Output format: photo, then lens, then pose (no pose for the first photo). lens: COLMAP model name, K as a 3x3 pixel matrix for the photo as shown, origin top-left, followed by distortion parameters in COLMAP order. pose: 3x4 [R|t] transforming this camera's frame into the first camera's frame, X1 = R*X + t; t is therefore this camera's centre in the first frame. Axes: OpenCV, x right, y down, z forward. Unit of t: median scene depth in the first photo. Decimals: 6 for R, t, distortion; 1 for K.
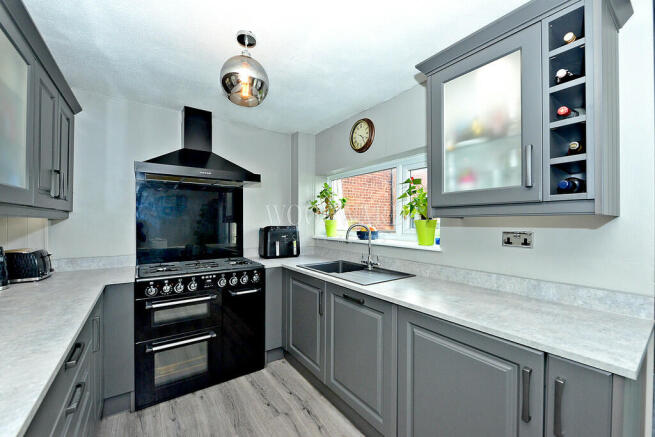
lens RADIAL K [[262.6, 0, 327.5], [0, 262.6, 218.5], [0, 0, 1]] dist [-0.000229, -0.000028]
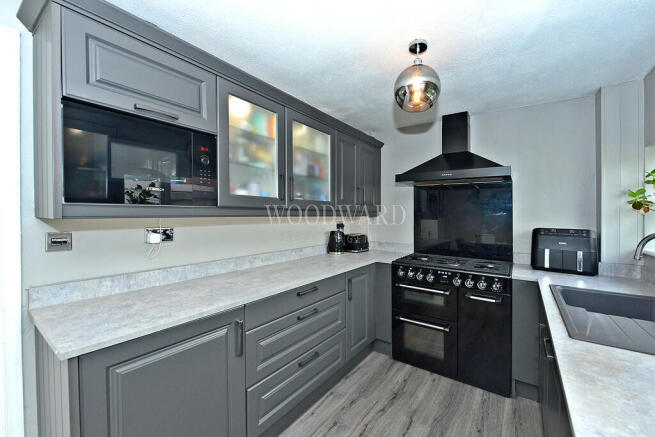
lens RADIAL K [[268.3, 0, 348.0], [0, 268.3, 217.8], [0, 0, 1]] dist [-0.000002, 0.000019]
pose [[0.361863, 0.010928, -0.932167, 0.409190], [-0.008678, 0.999927, 0.008353, -0.004758], [0.932191, 0.005066, 0.361932, 0.241949]]
